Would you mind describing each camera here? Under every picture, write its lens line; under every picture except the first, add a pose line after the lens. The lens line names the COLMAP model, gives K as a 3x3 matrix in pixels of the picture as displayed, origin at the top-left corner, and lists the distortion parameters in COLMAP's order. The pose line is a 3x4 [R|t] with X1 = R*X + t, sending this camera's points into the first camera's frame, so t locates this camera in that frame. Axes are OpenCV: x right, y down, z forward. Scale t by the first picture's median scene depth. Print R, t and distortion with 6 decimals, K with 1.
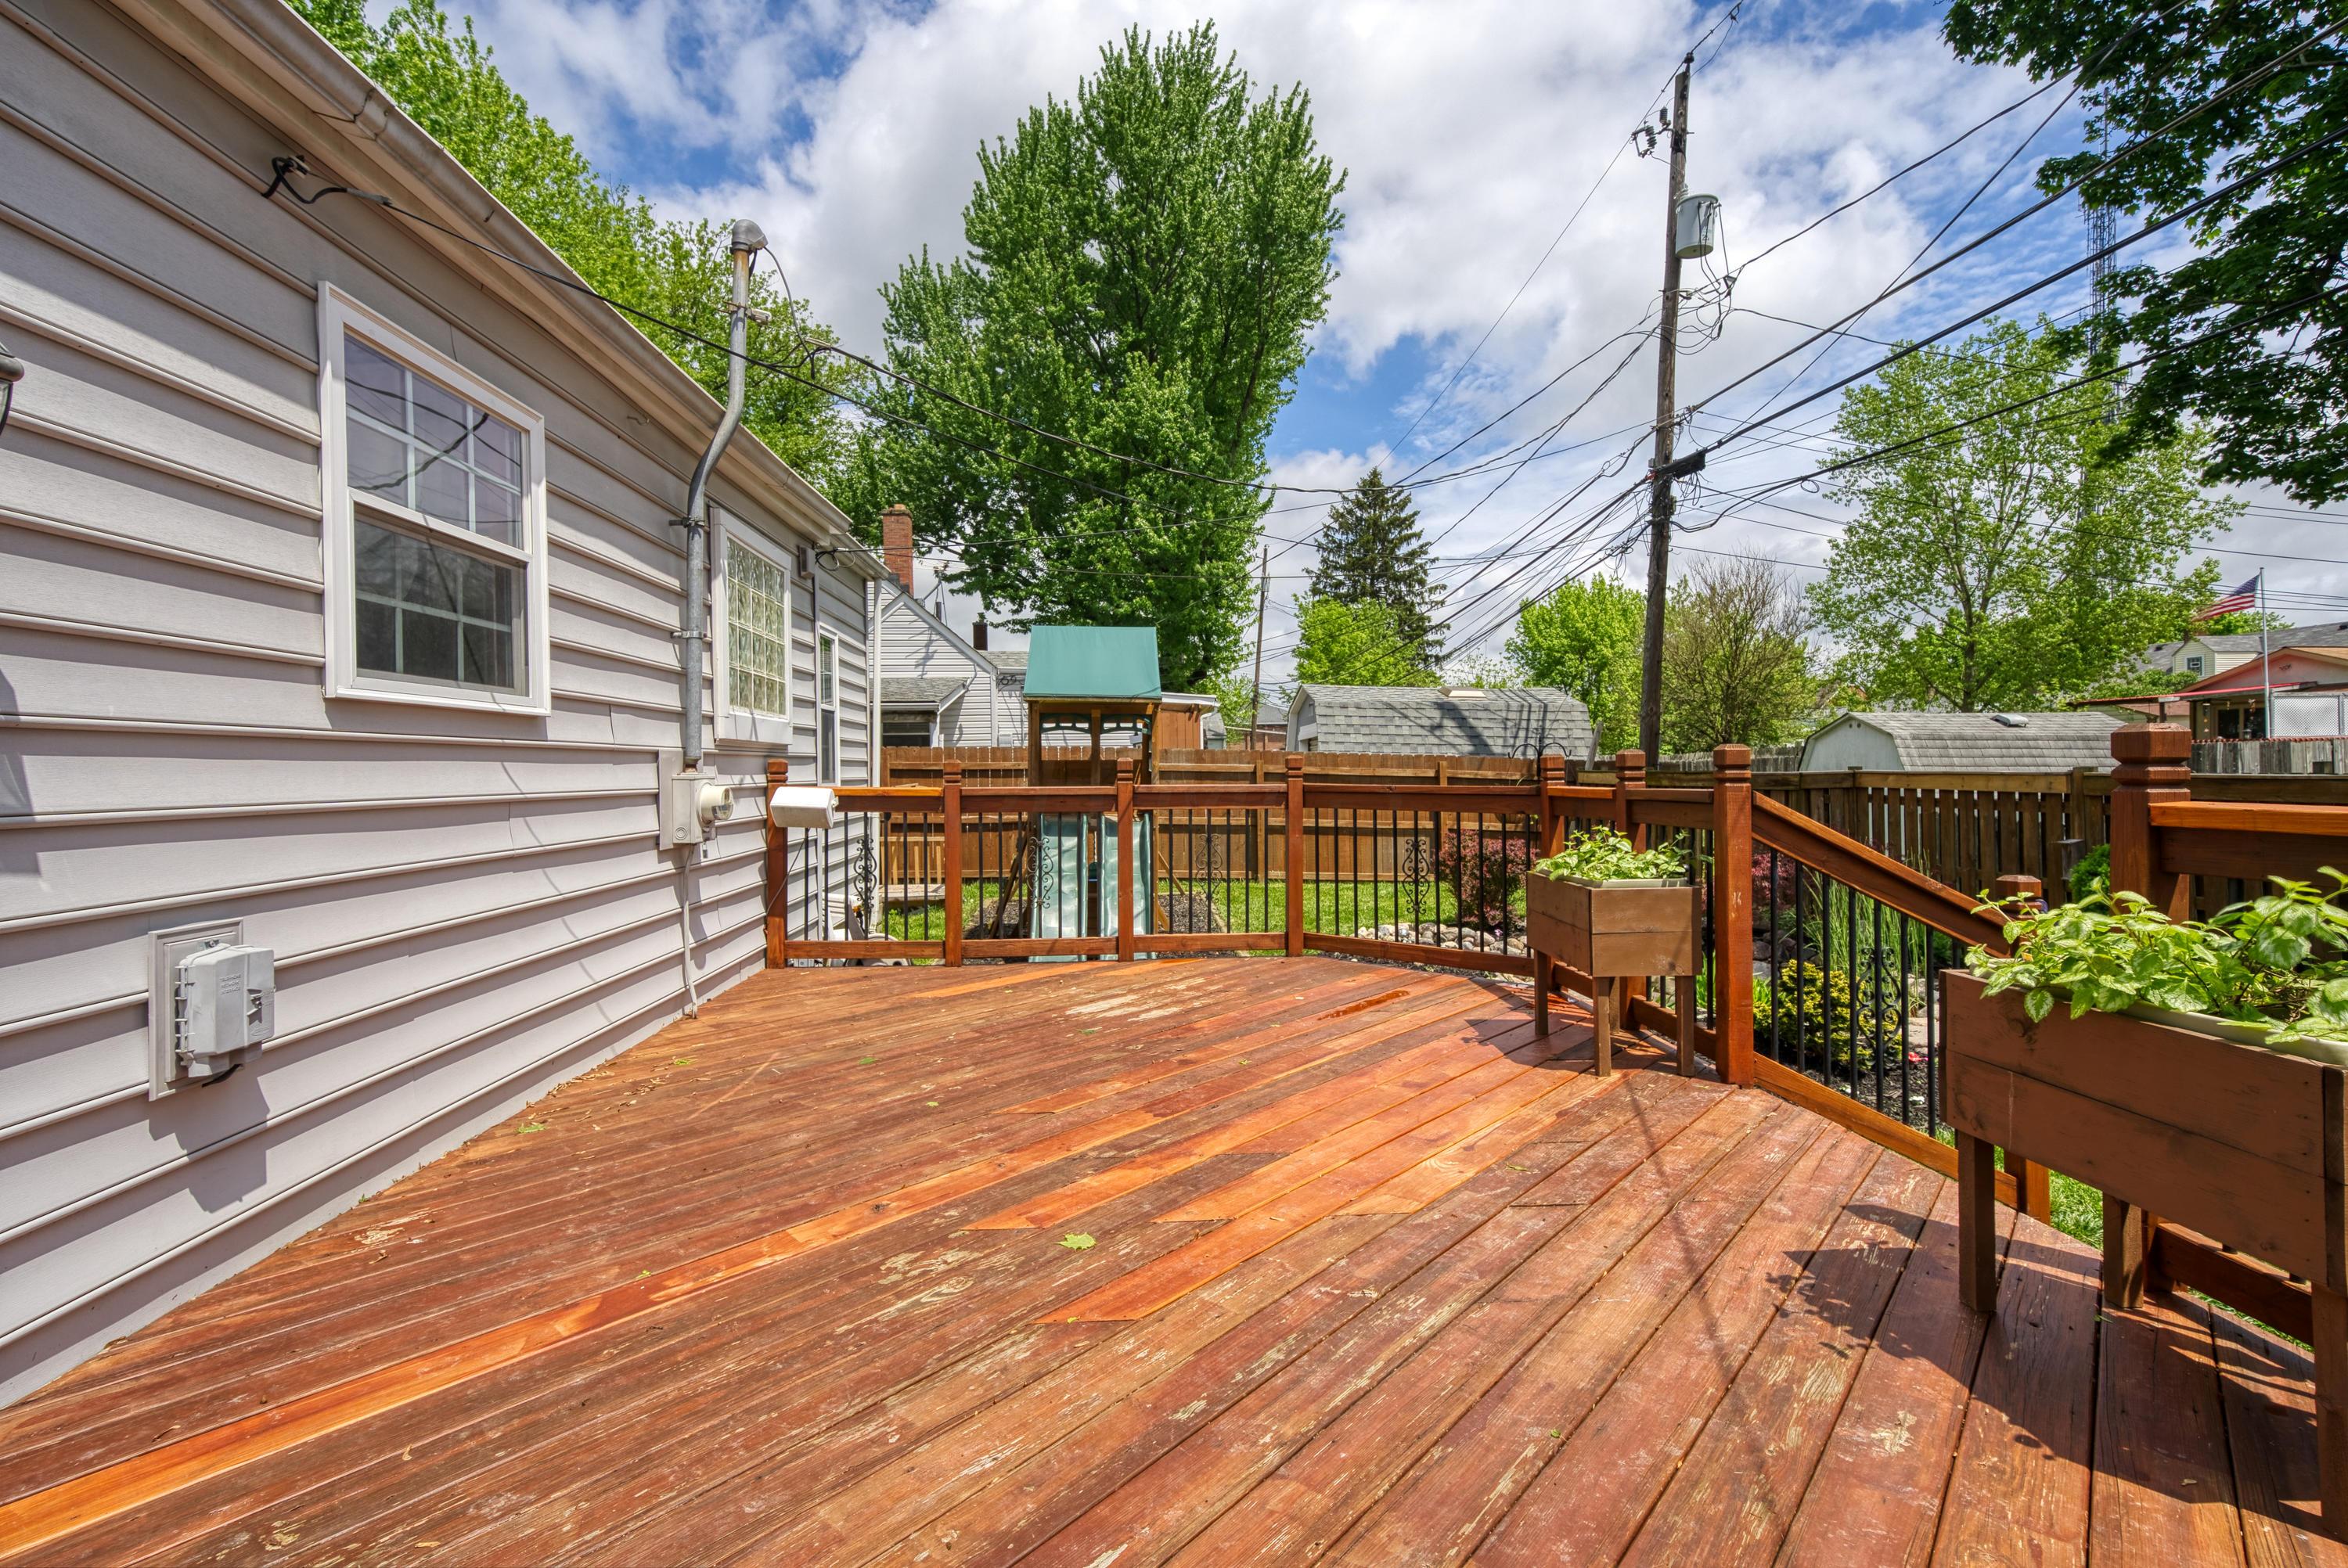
lens RADIAL K [[1065.8, 0, 1169.9], [0, 1065.8, 779.0], [0, 0, 1]] dist [0.001262, 0.006723]
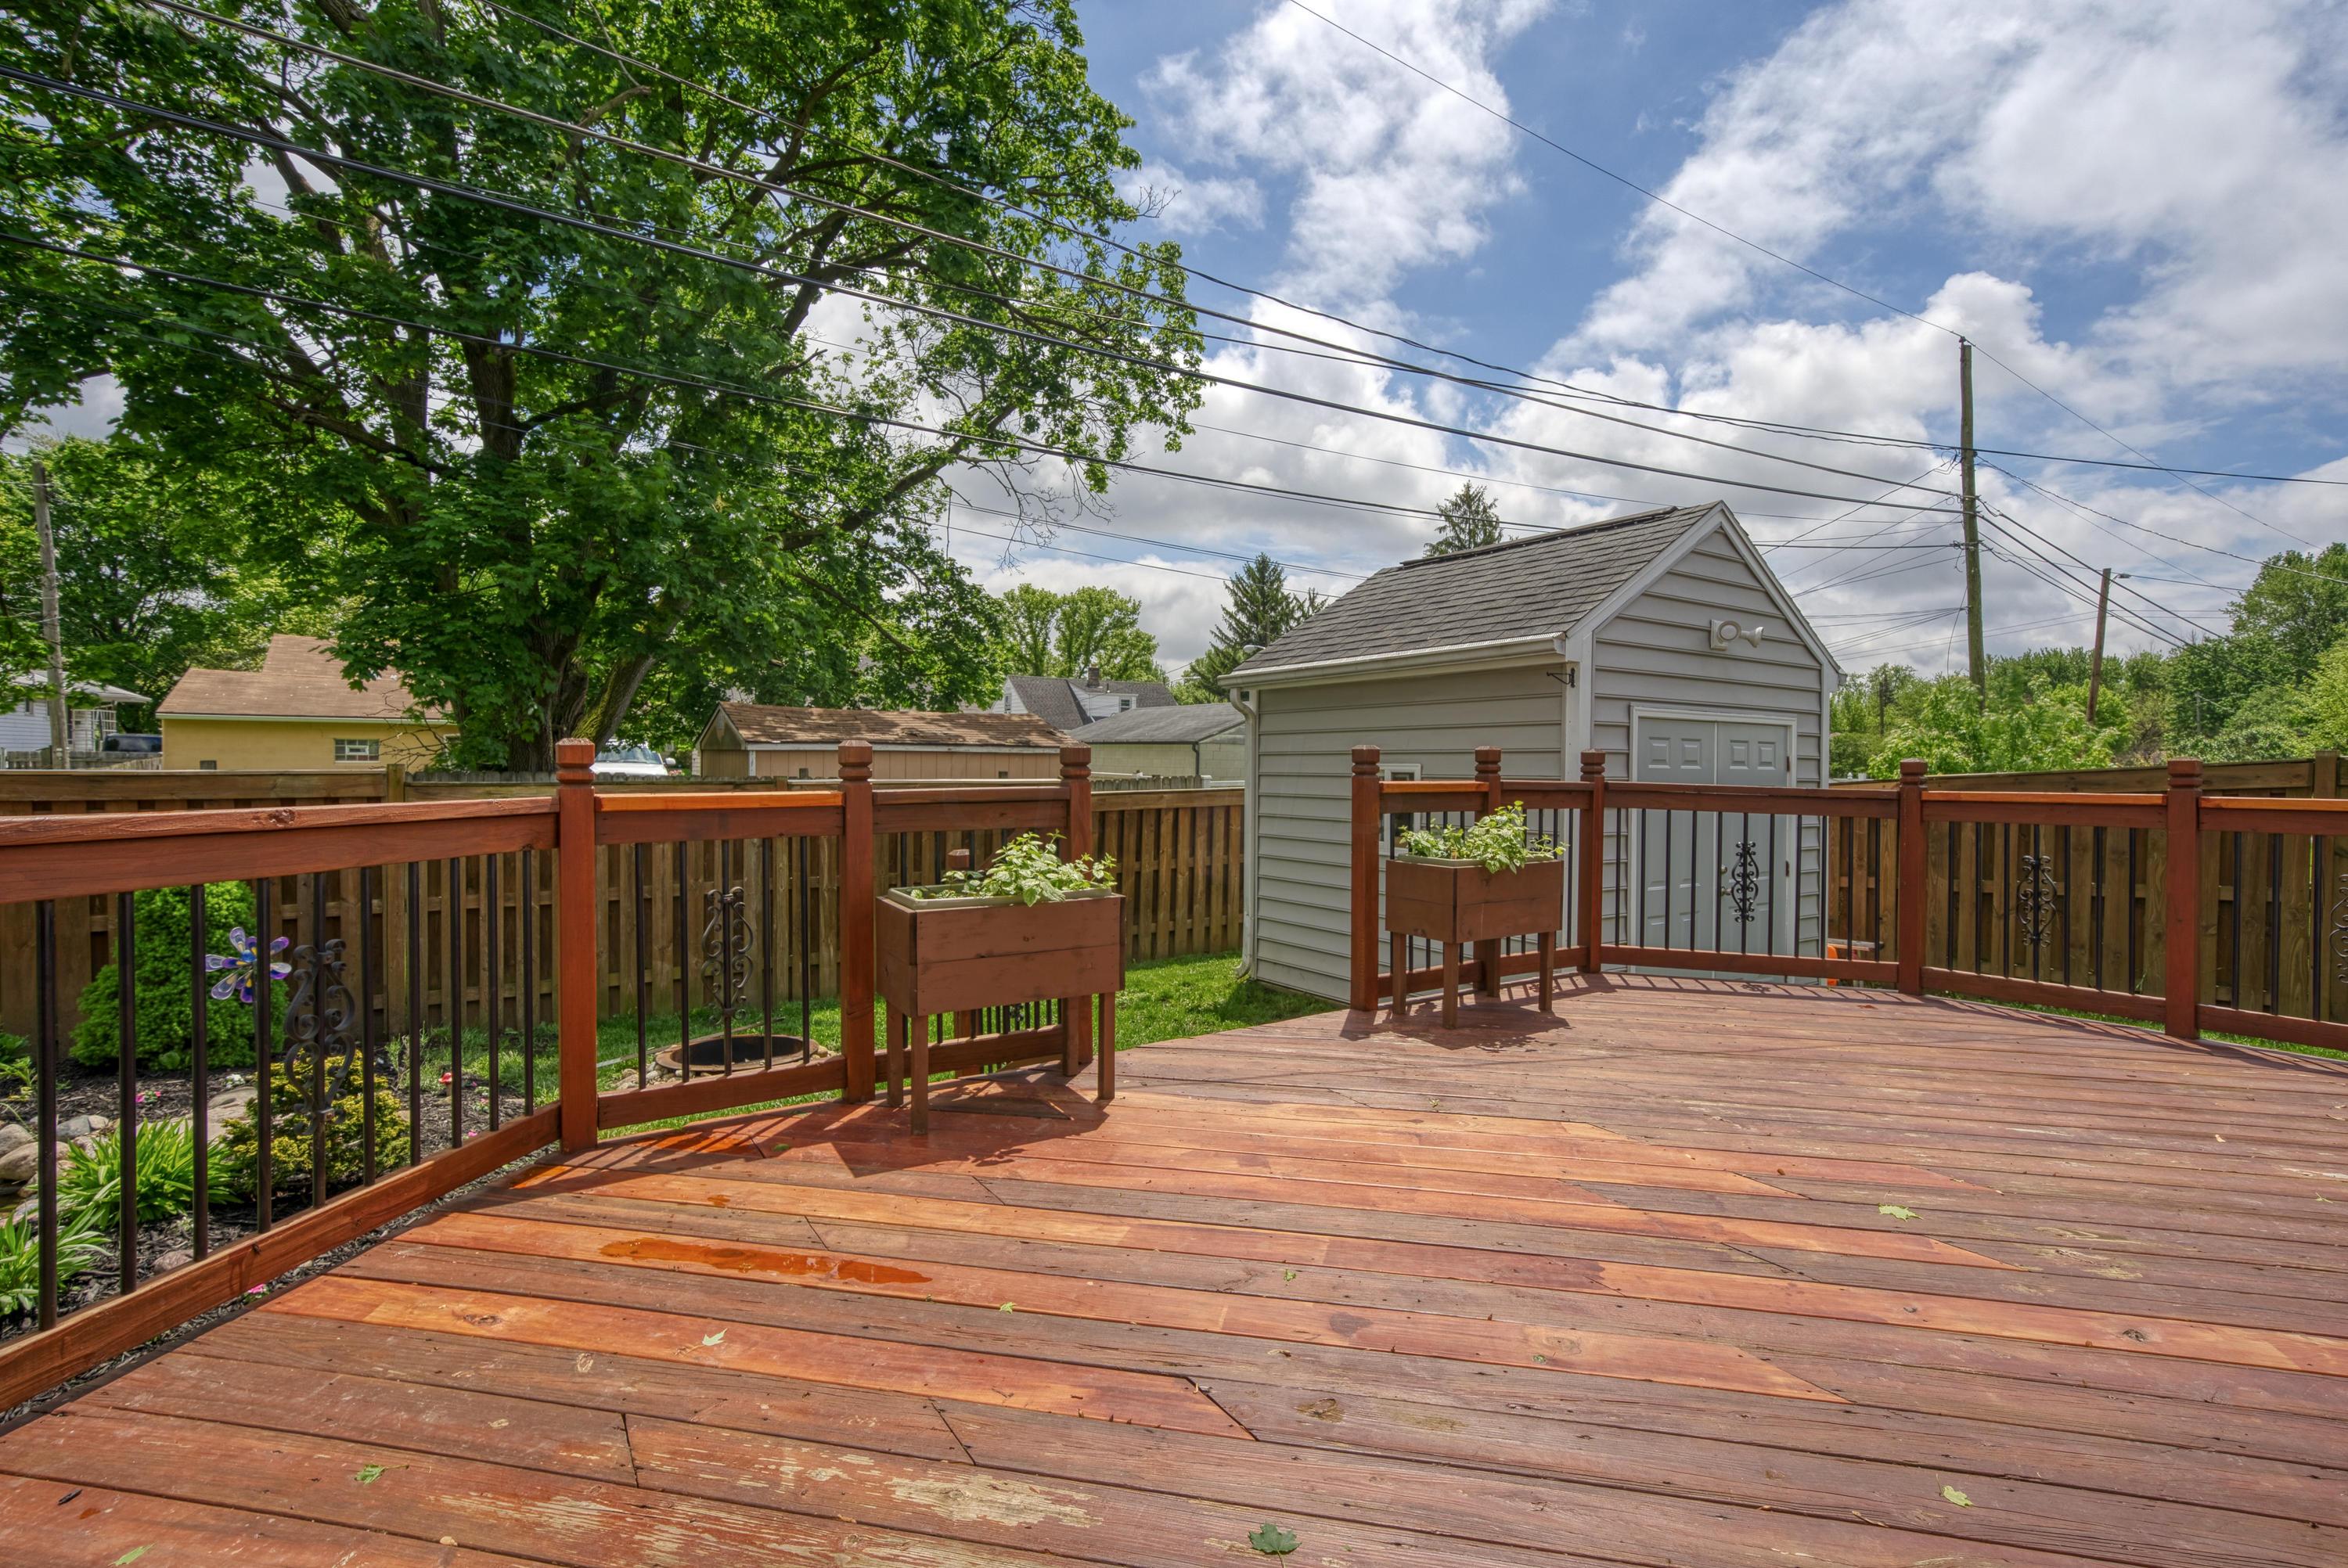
lens RADIAL K [[1065.8, 0, 1169.9], [0, 1065.8, 779.0], [0, 0, 1]] dist [0.001262, 0.006723]
pose [[-0.507146, -0.012123, 0.861775, -0.083165], [0.006102, 0.999825, 0.017657, -0.002961], [-0.861838, 0.014214, -0.506984, 0.283753]]
